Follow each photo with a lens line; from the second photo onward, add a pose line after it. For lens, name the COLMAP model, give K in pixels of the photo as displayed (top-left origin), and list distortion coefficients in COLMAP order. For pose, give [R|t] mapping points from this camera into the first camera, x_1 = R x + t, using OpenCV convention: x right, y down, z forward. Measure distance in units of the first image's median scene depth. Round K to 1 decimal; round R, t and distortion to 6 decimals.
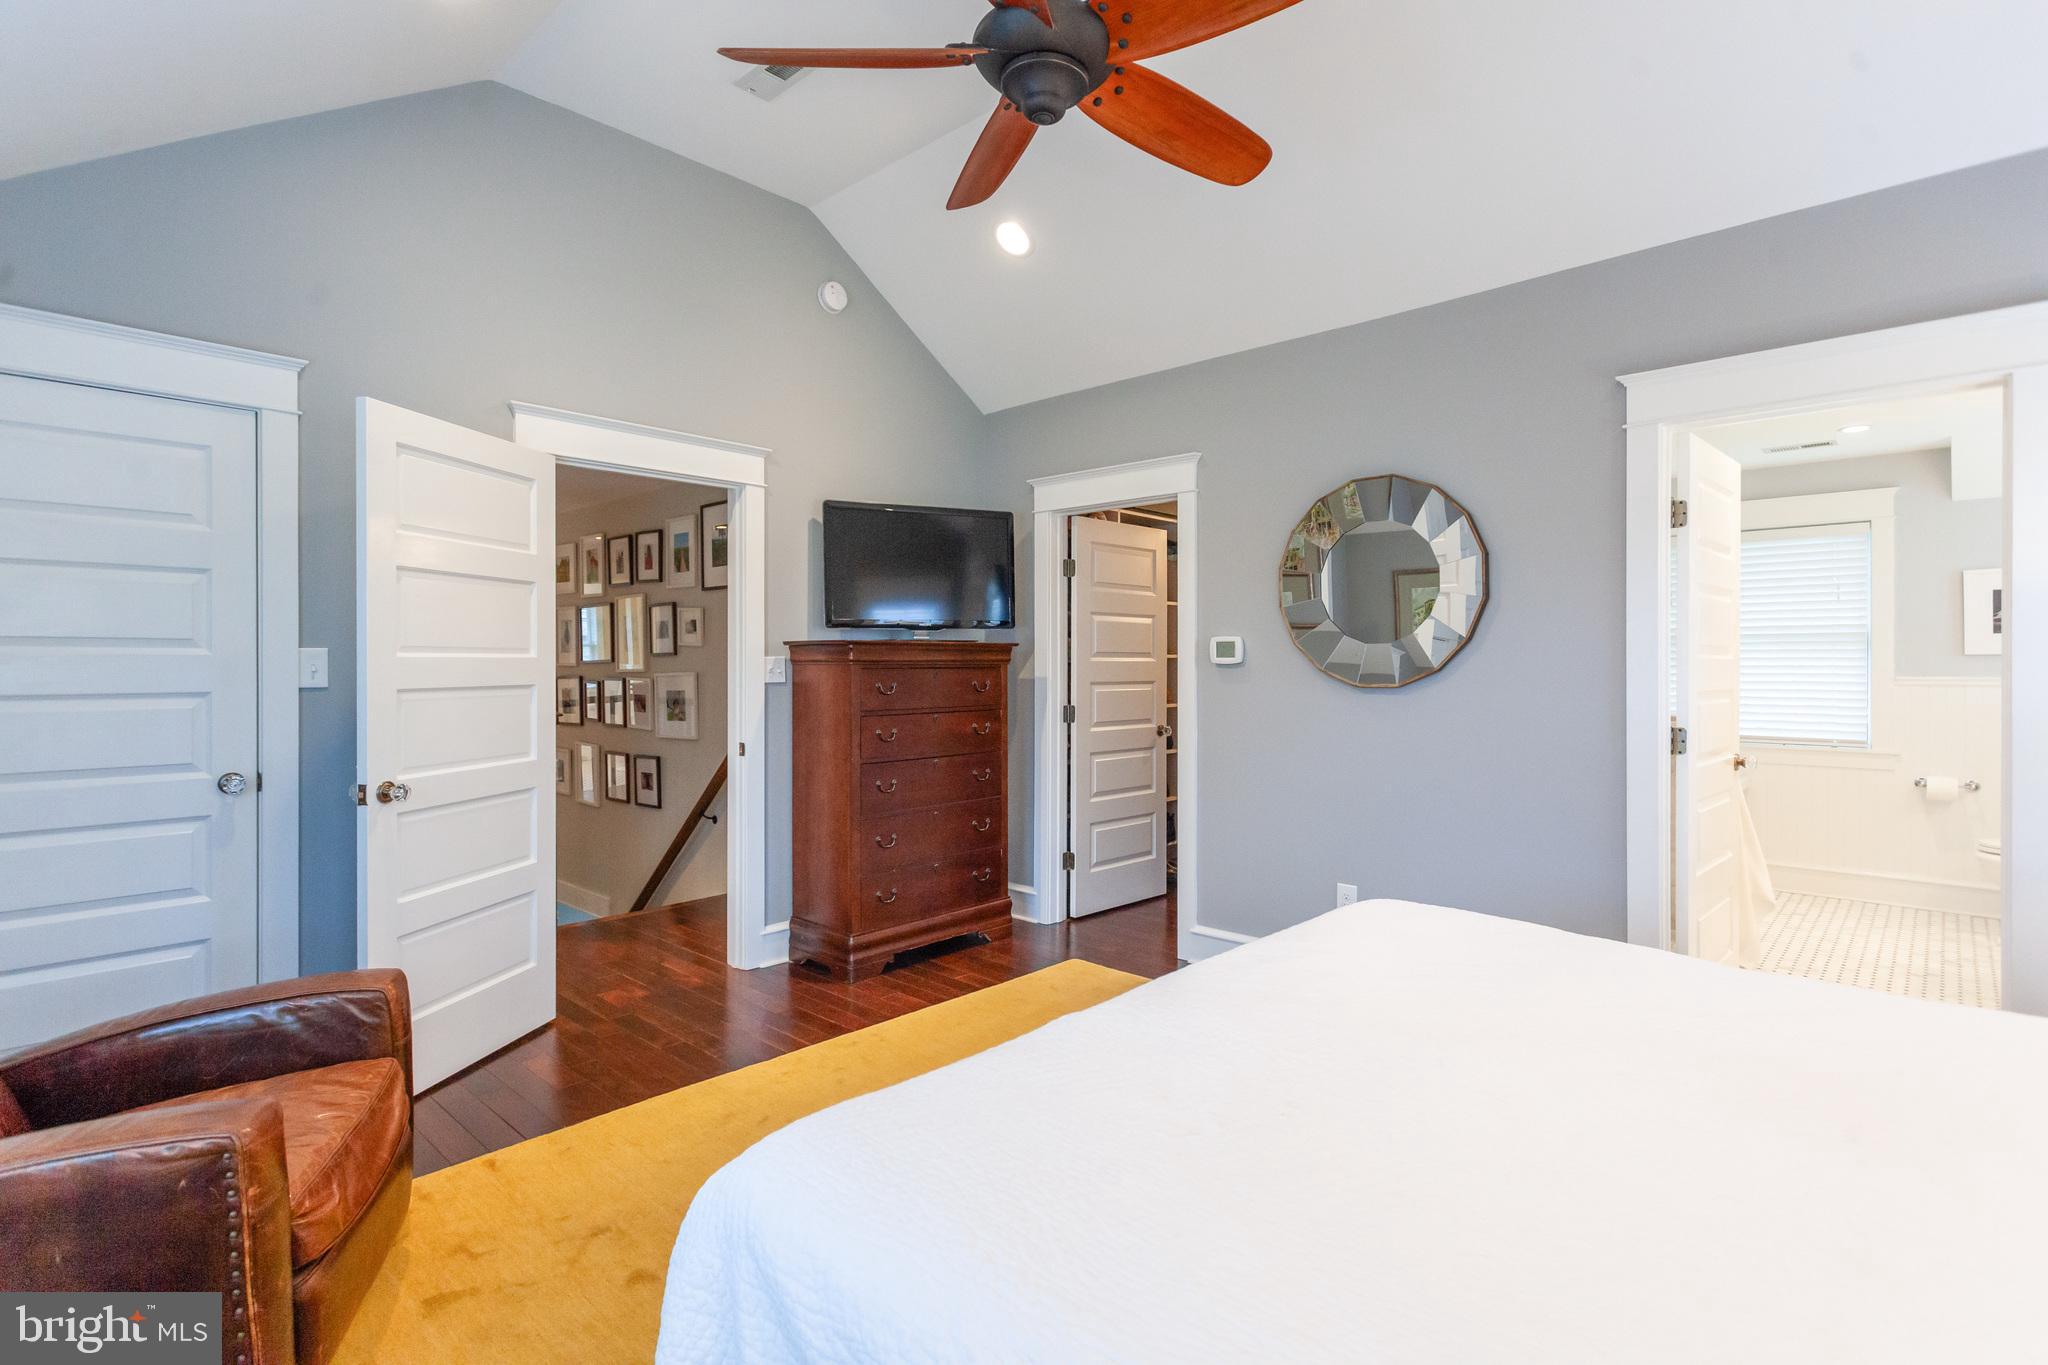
lens RADIAL K [[1001.7, 0, 1027.6], [0, 1001.7, 674.6], [0, 0, 1]] dist [0.001867, 0.000073]
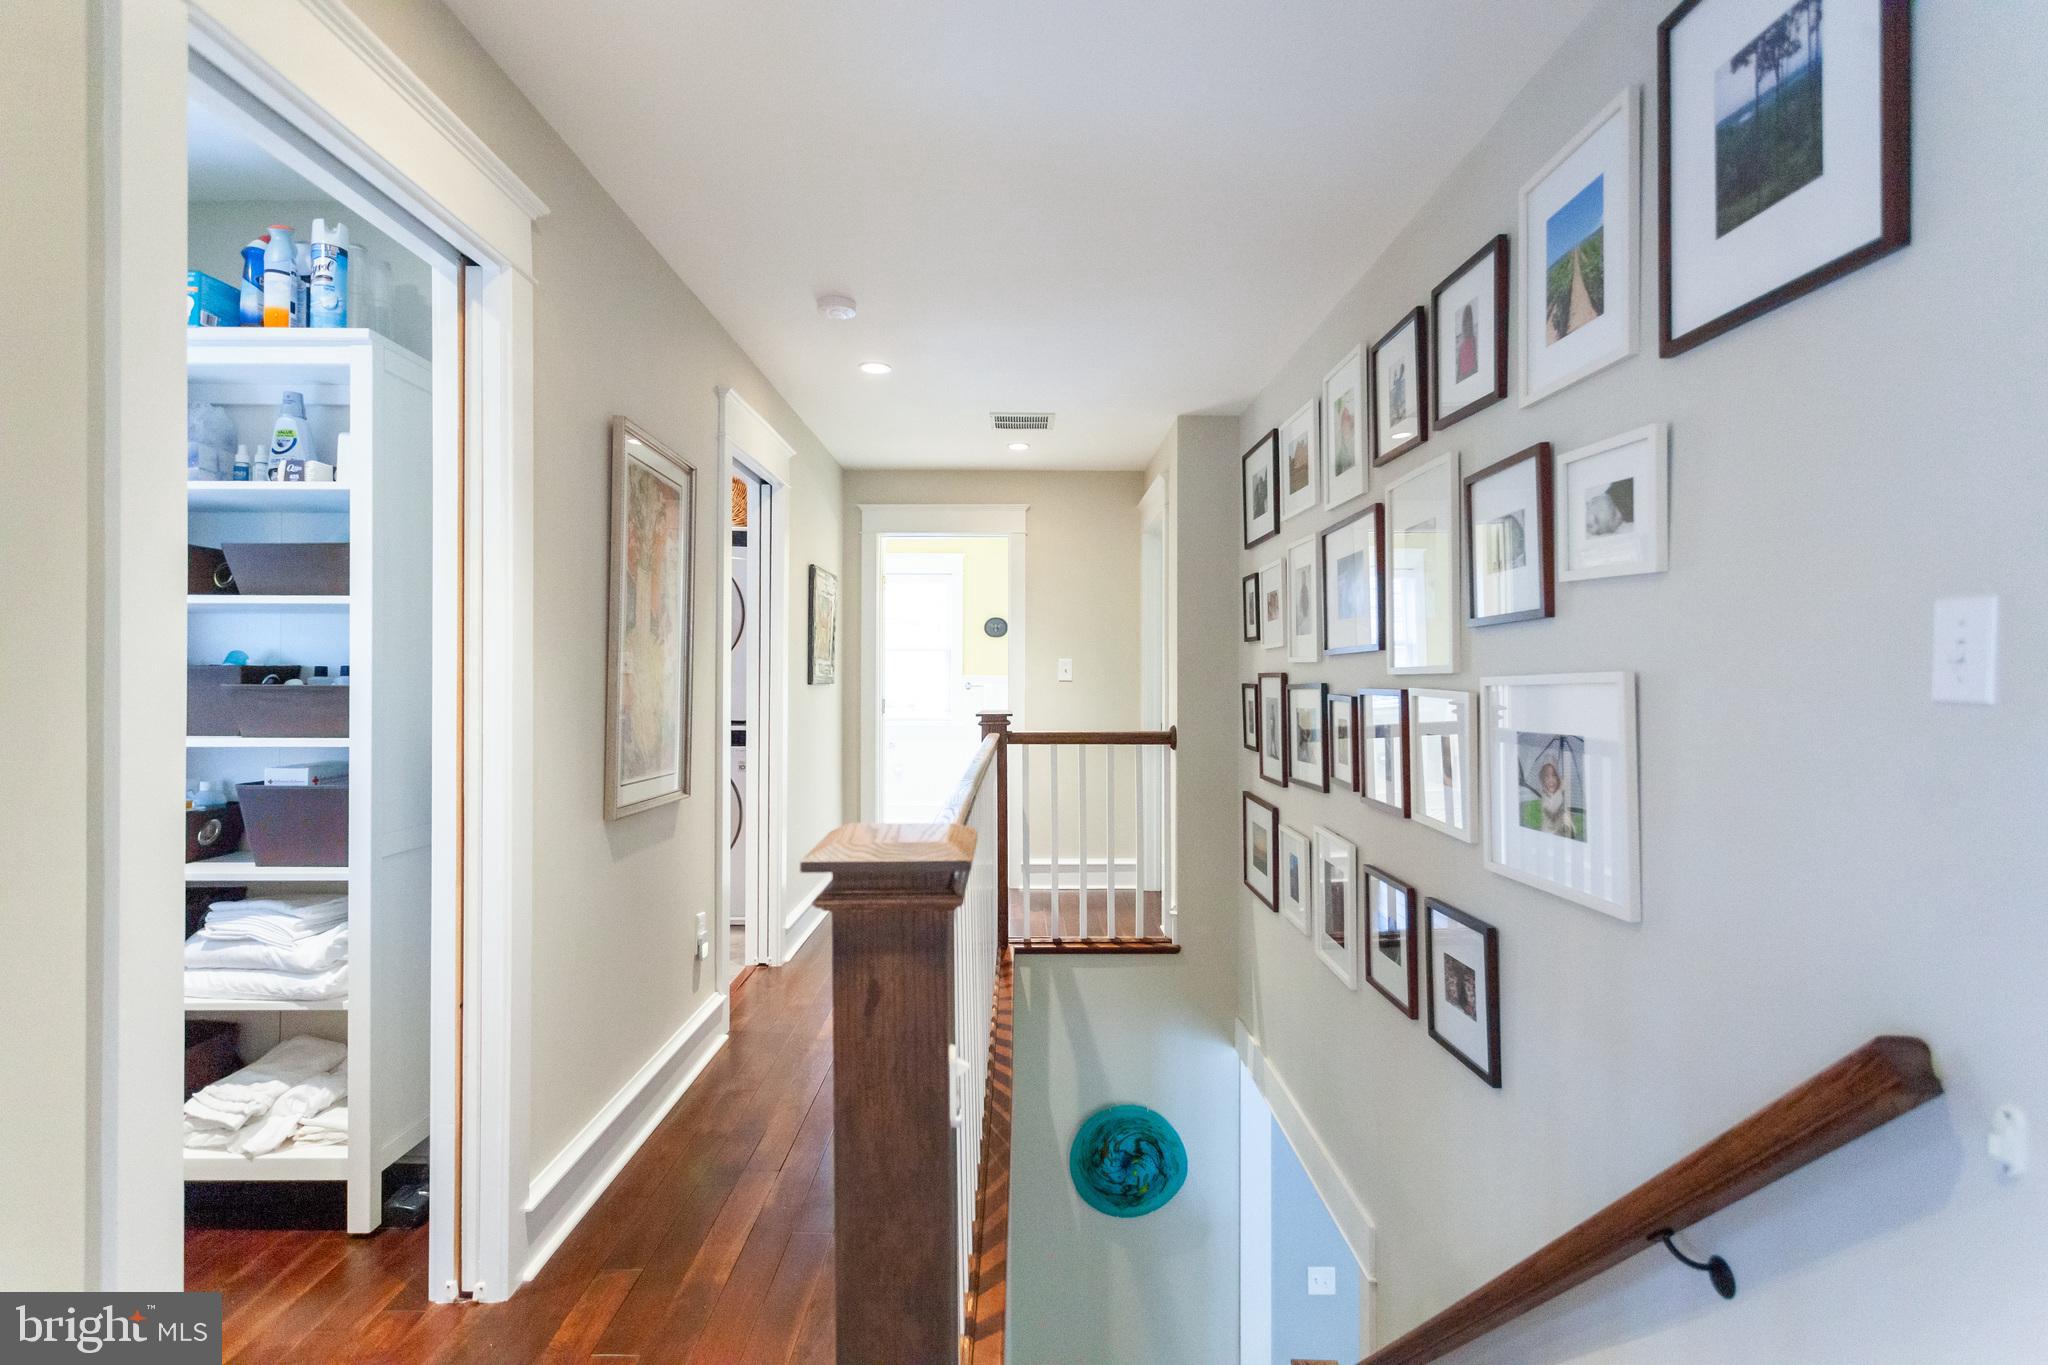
lens RADIAL K [[1001.7, 0, 1033.3], [0, 1001.7, 672.6], [0, 0, 1]] dist [0.001867, 0.000073]
pose [[0.698335, -0.000191, -0.715771, -0.237597], [-0.010312, 0.999893, -0.010328, 0.002384], [0.715697, 0.014594, 0.698259, 0.660163]]
